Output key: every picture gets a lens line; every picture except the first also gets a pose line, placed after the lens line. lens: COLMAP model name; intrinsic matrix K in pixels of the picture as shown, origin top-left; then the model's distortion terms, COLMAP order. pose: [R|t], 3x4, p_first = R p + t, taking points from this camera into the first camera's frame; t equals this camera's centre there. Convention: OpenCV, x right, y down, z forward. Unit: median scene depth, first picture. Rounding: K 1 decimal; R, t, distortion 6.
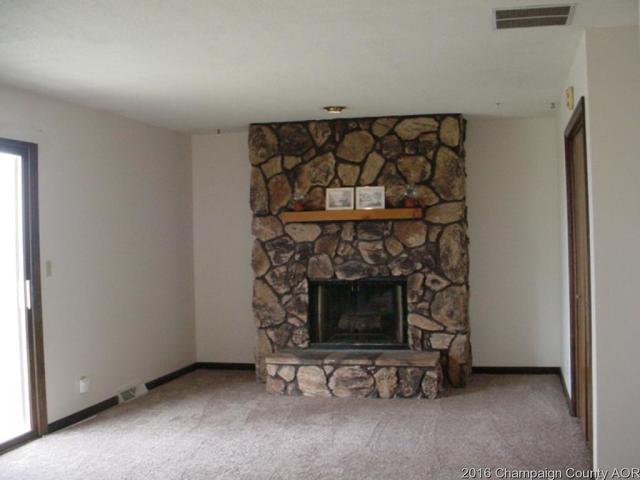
lens RADIAL K [[796.9, 0, 320.0], [0, 796.9, 240.0], [0, 0, 1]] dist [-0.184883, 0.015318]
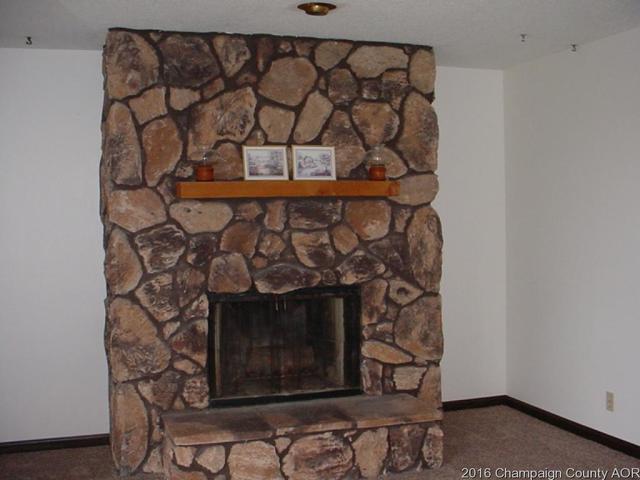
lens RADIAL K [[796.9, 0, 320.0], [0, 796.9, 240.0], [0, 0, 1]] dist [-0.184883, 0.015318]
pose [[0.850215, -0.004972, 0.526412, -0.265757], [0.003435, 0.999987, 0.003896, 0.005937], [-0.526425, -0.001504, 0.850220, 0.456128]]
